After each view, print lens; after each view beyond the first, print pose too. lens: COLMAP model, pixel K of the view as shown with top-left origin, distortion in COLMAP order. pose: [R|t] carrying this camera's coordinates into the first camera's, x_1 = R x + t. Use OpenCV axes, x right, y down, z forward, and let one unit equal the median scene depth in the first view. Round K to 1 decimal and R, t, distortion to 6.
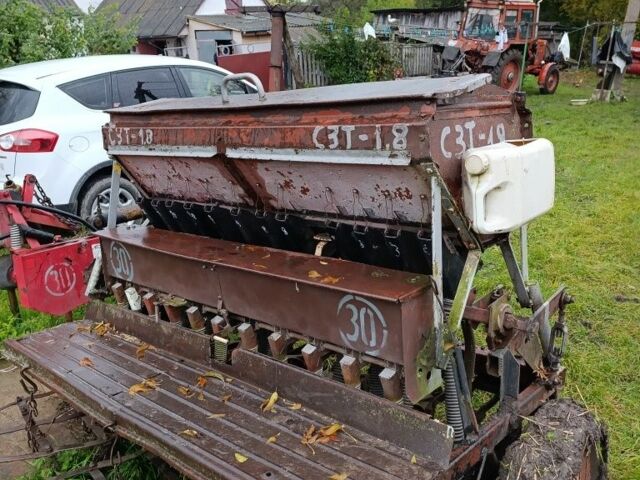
lens RADIAL K [[582.8, 0, 321.9], [0, 582.8, 241.4], [0, 0, 1]] dist [0.061297, -0.090186]
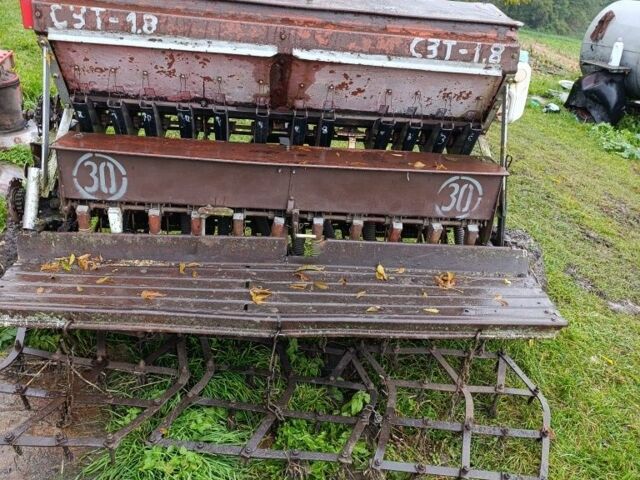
lens RADIAL K [[582.8, 0, 321.9], [0, 582.8, 241.4], [0, 0, 1]] dist [0.061297, -0.090186]
pose [[0.675581, -0.191534, 0.711972, -1.076070], [0.048669, 0.975146, 0.216152, -0.062044], [-0.735677, -0.111378, 0.668112, 0.304850]]
